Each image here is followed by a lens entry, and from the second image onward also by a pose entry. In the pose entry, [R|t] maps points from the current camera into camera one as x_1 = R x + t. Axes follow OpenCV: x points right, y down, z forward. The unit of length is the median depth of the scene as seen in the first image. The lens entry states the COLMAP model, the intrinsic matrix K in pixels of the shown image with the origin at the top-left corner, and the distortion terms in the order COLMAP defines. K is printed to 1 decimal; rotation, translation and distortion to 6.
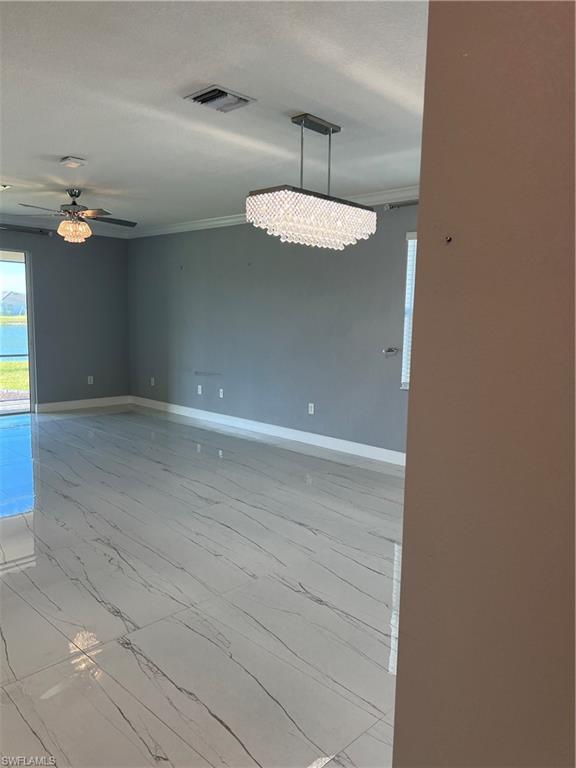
lens RADIAL K [[577.5, 0, 287.1], [0, 577.5, 385.7], [0, 0, 1]] dist [0.054426, -0.084515]
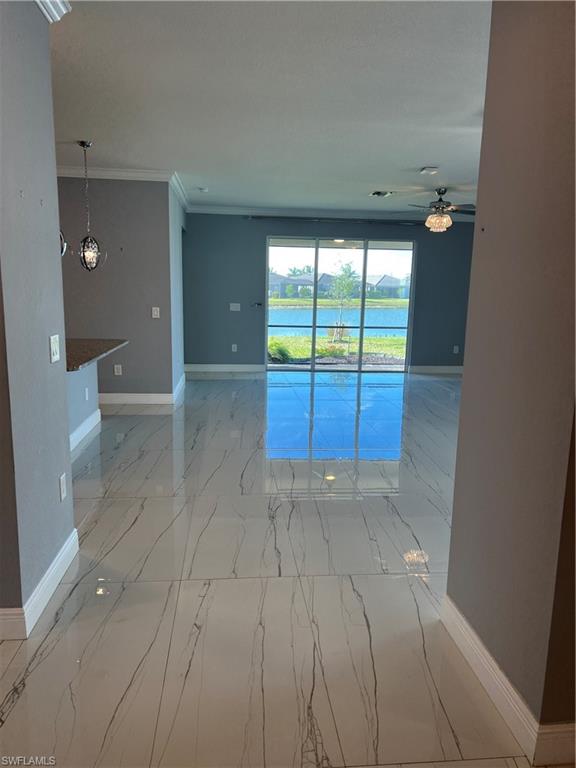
lens RADIAL K [[577.5, 0, 286.5], [0, 577.5, 384.3], [0, 0, 1]] dist [0.054426, -0.084515]
pose [[0.770148, 0.110236, -0.628267, 0.200996], [-0.097813, 0.993714, 0.054455, 0.041124], [0.630320, 0.019514, 0.776090, -0.158696]]
